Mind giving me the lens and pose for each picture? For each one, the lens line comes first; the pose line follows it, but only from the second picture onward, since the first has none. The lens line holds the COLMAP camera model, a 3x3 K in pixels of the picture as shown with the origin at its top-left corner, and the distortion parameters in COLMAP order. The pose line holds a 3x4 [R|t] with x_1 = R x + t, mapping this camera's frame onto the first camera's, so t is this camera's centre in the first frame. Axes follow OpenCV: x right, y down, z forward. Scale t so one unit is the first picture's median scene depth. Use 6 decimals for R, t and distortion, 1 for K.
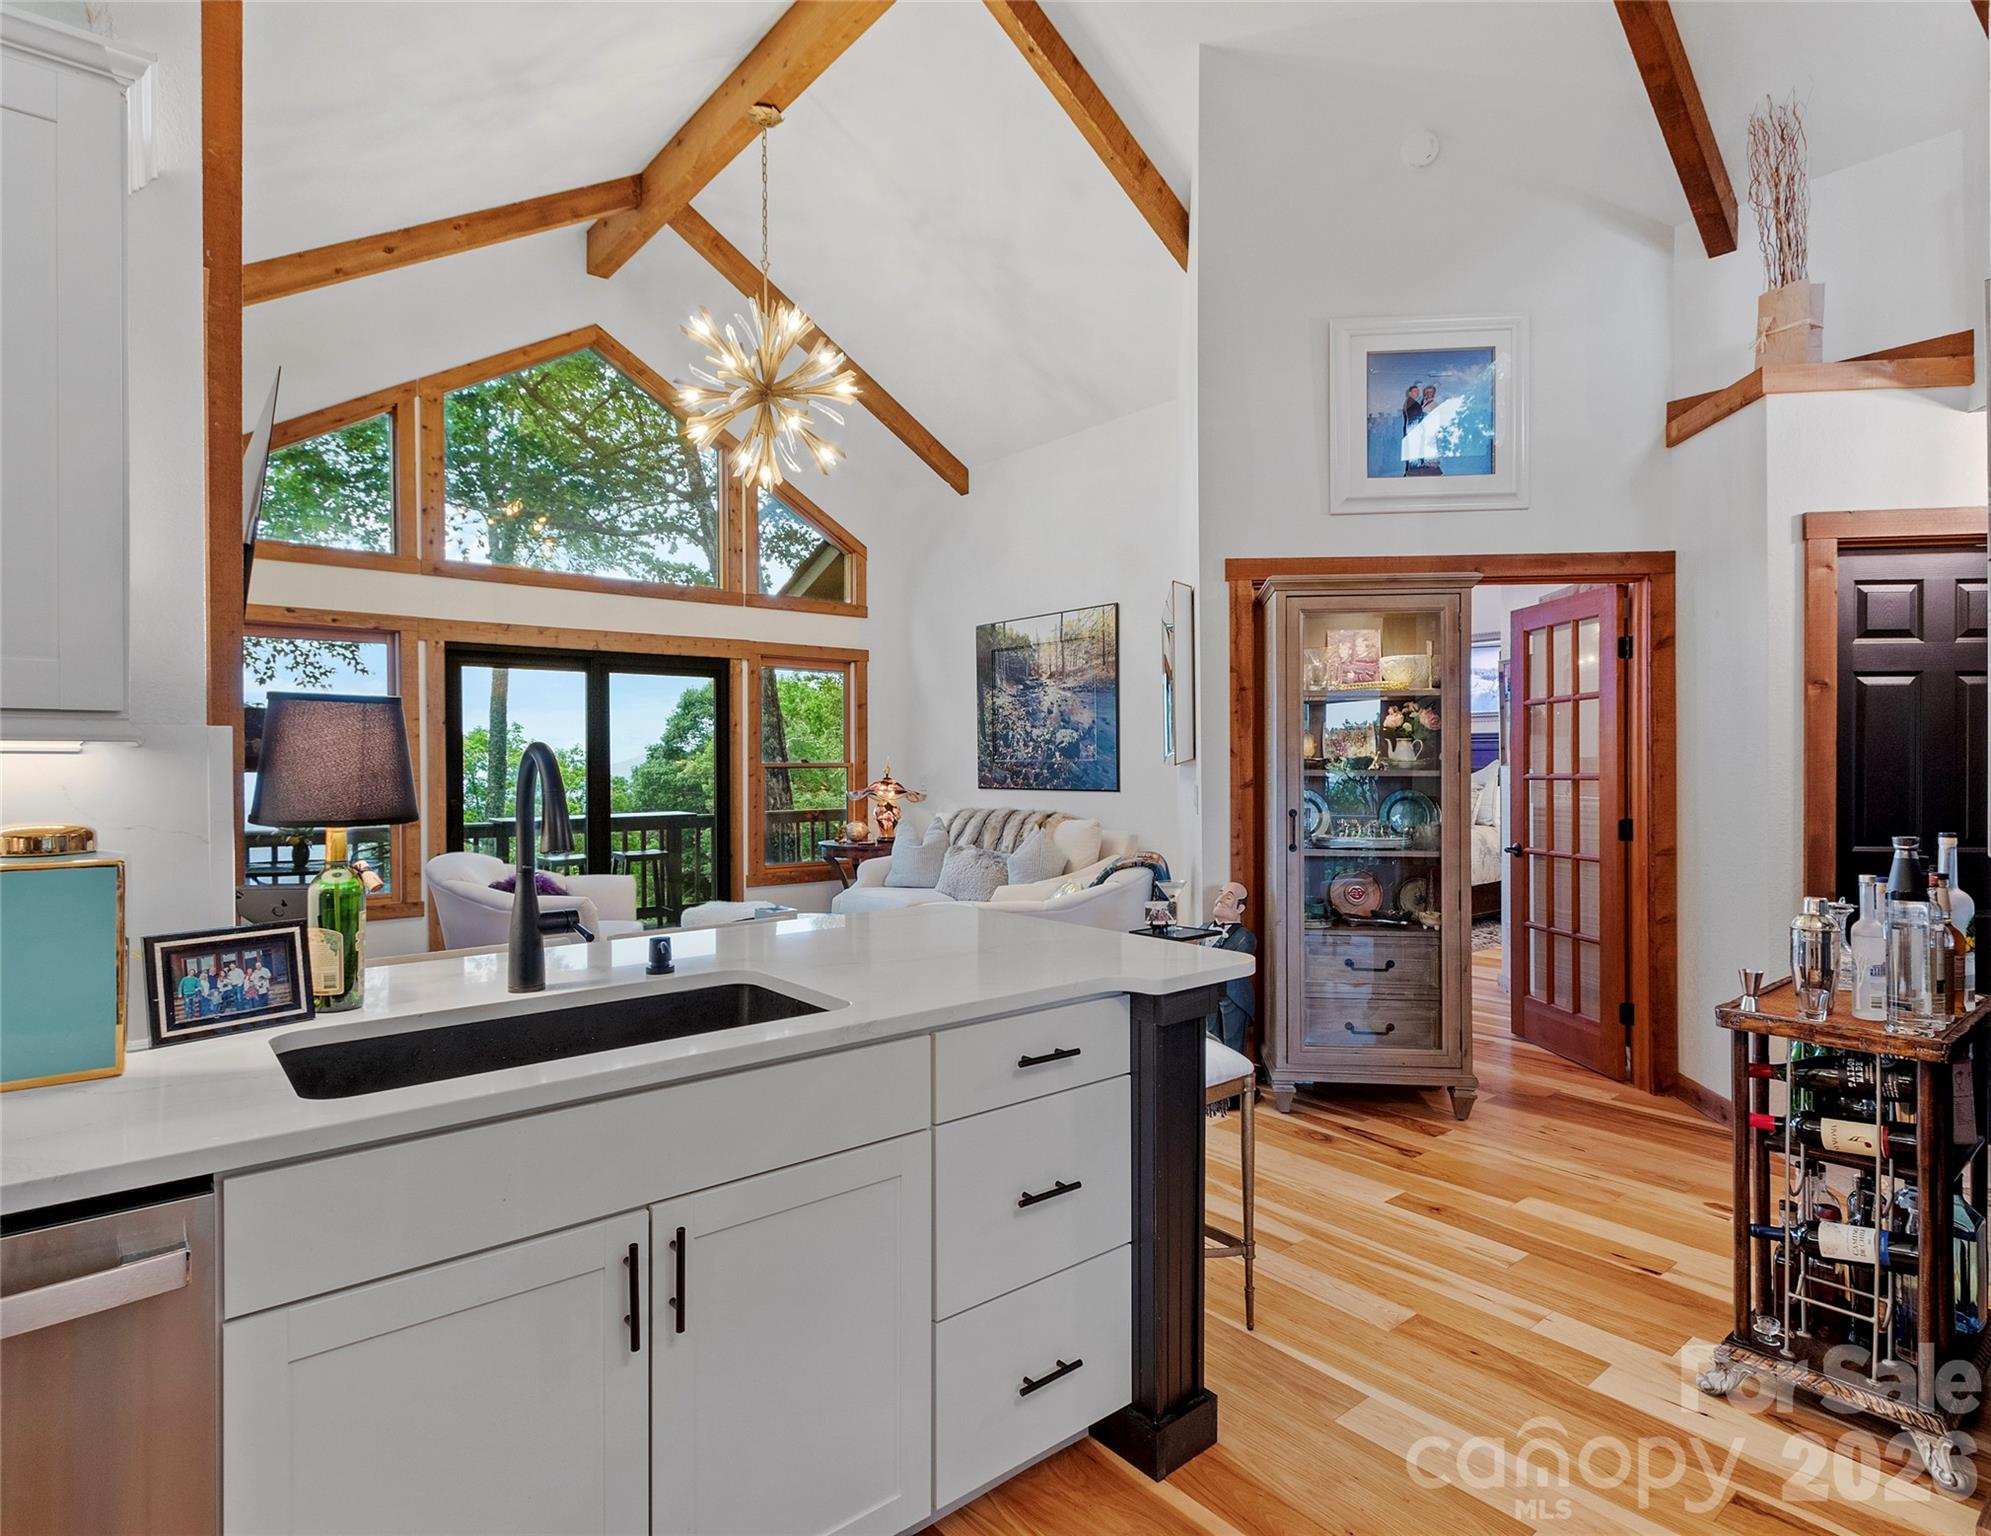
lens RADIAL K [[1075.8, 0, 1025.2], [0, 1075.8, 764.7], [0, 0, 1]] dist [0.009939, 0.000166]
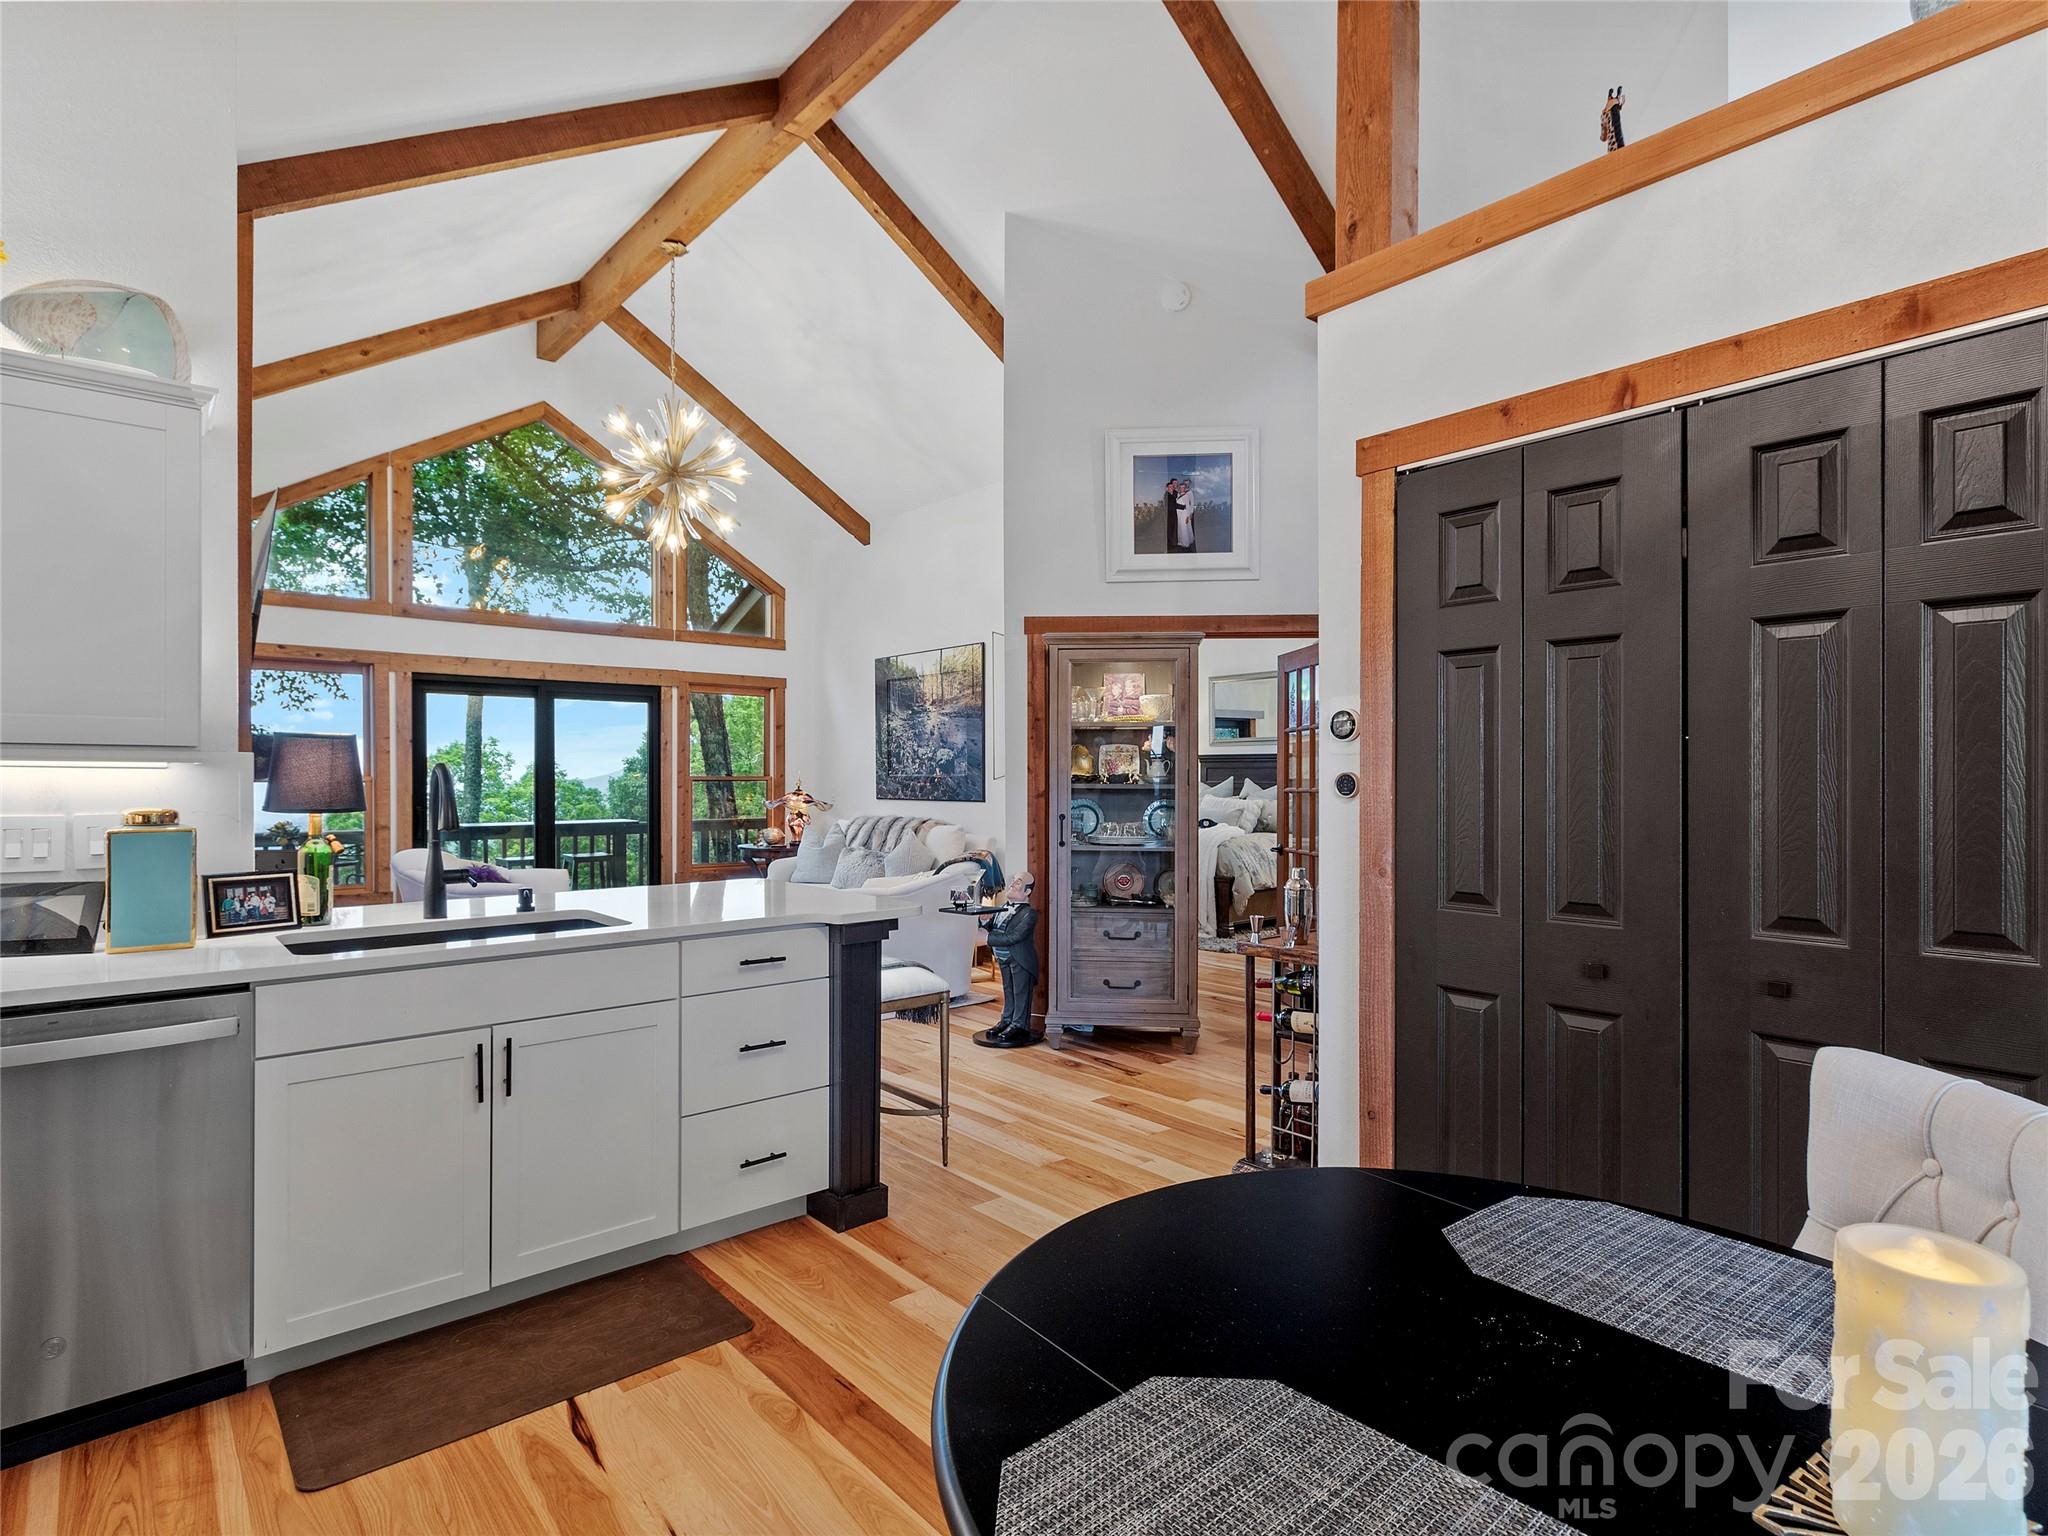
lens RADIAL K [[1061.1, 0, 1011.5], [0, 1061.1, 777.0], [0, 0, 1]] dist [0.012046, -0.004070]
pose [[0.999964, 0.004637, 0.007063, 0.114618], [-0.004620, 0.999986, -0.002406, 0.000295], [-0.007074, 0.002373, 0.999972, -0.176077]]
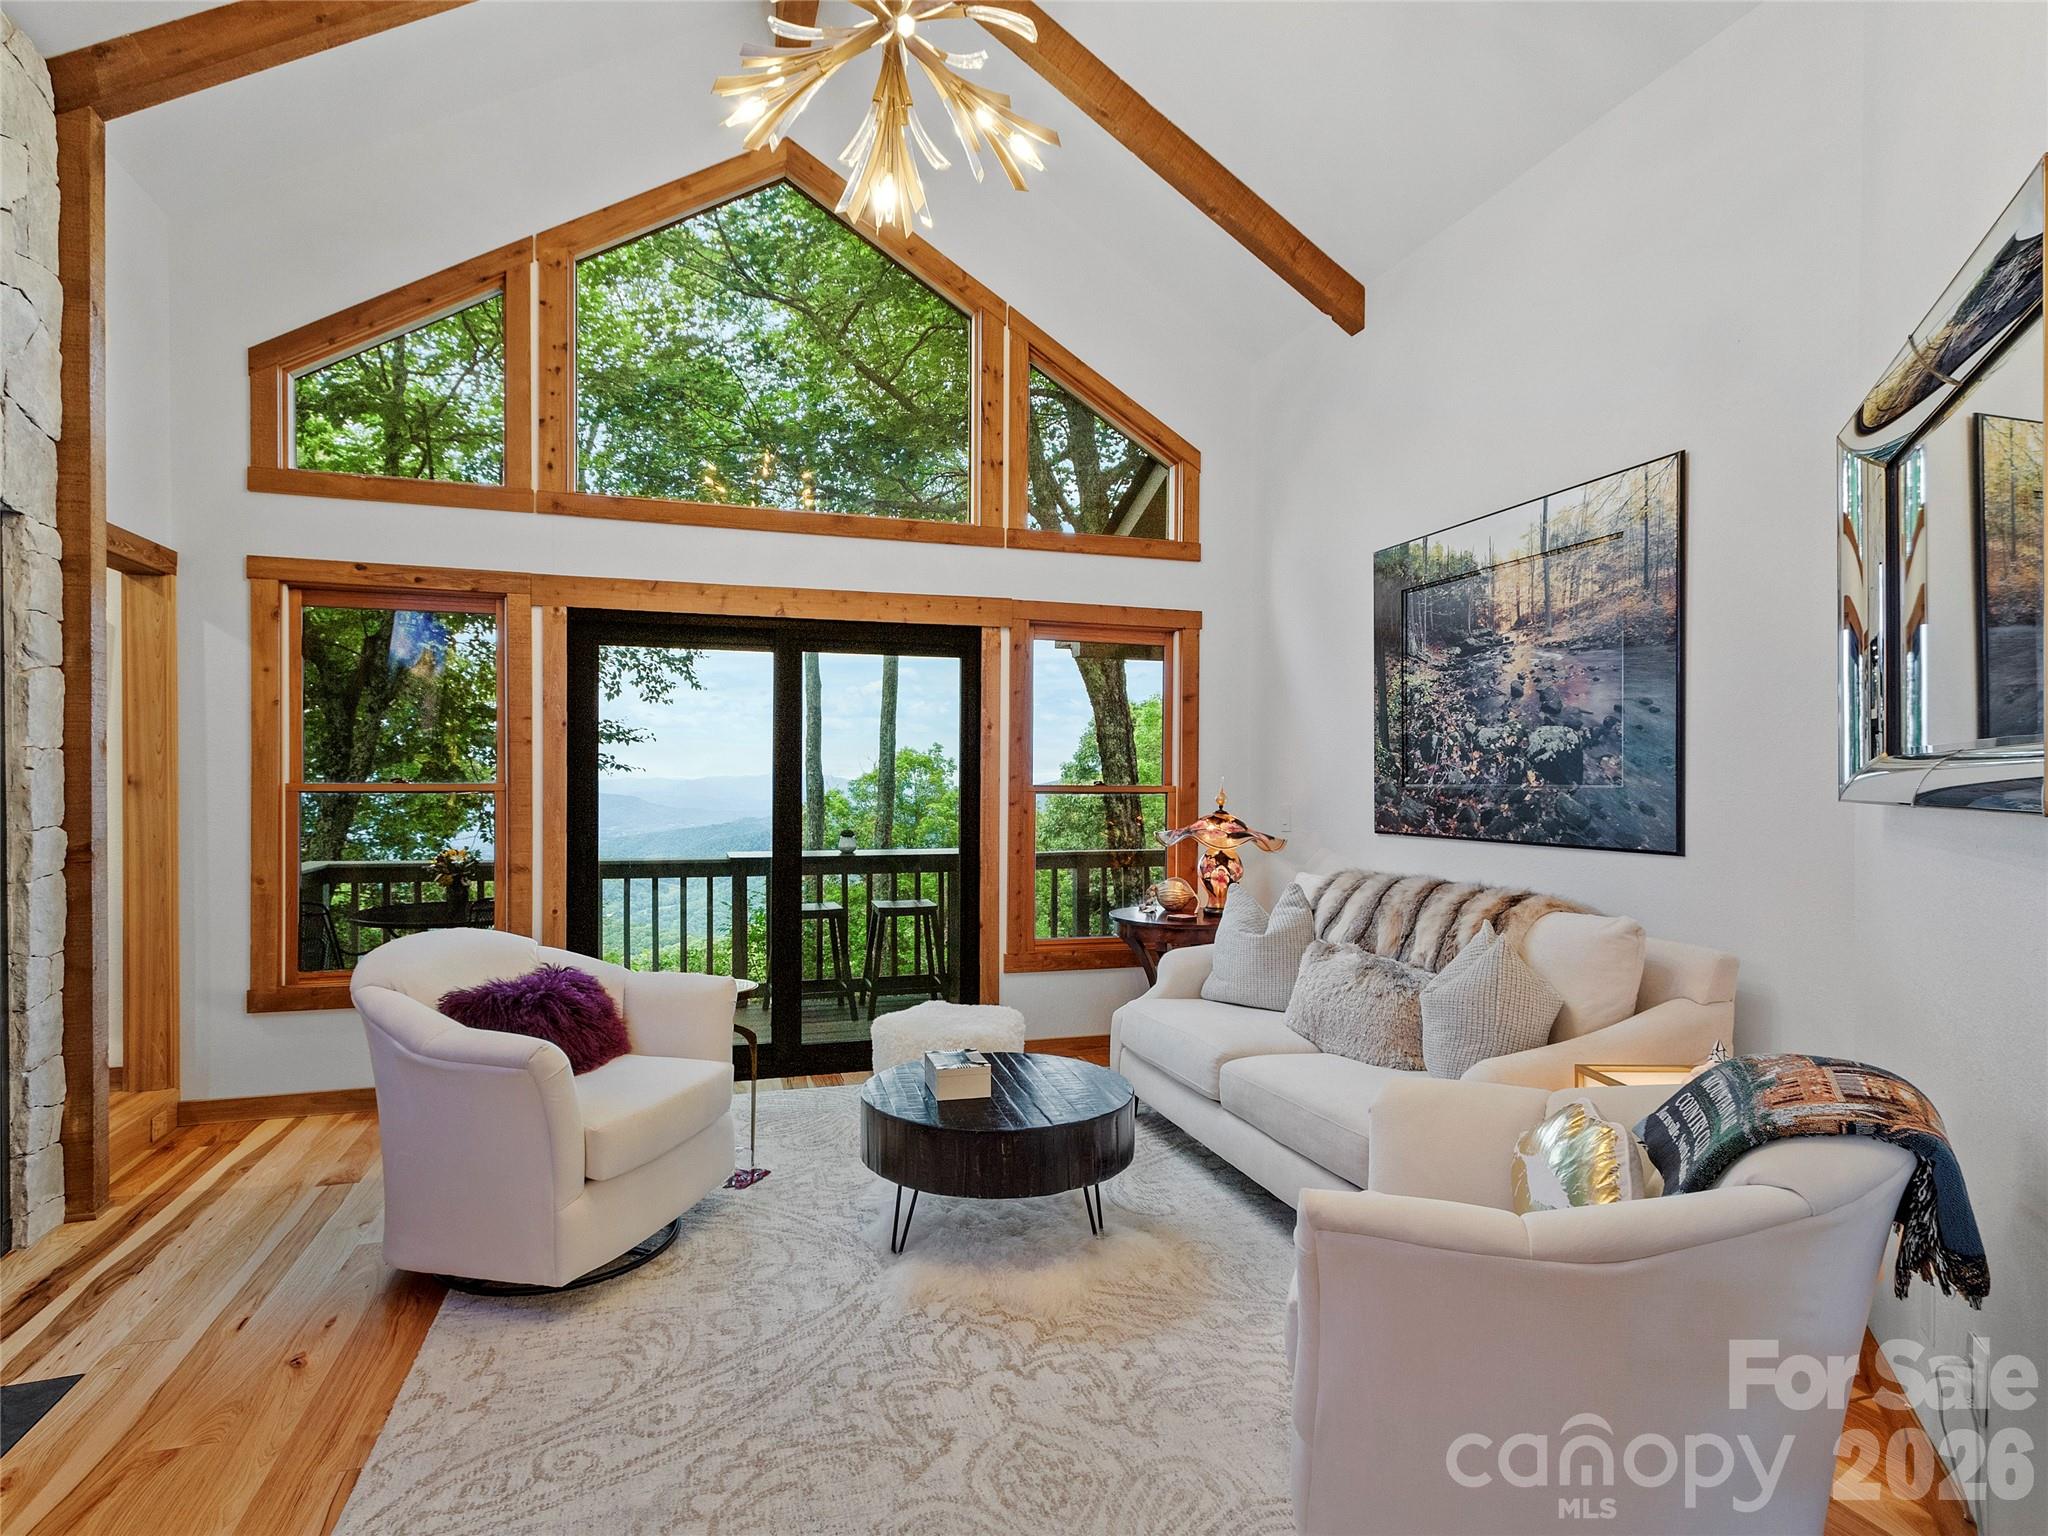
lens RADIAL K [[1061.1, 0, 1015.6], [0, 1061.1, 783.7], [0, 0, 1]] dist [0.012046, -0.004070]
pose [[0.921487, 0.009990, -0.388280, -0.000069], [-0.010664, 0.999943, 0.000418, -0.003355], [0.388262, 0.003756, 0.921541, 0.487231]]
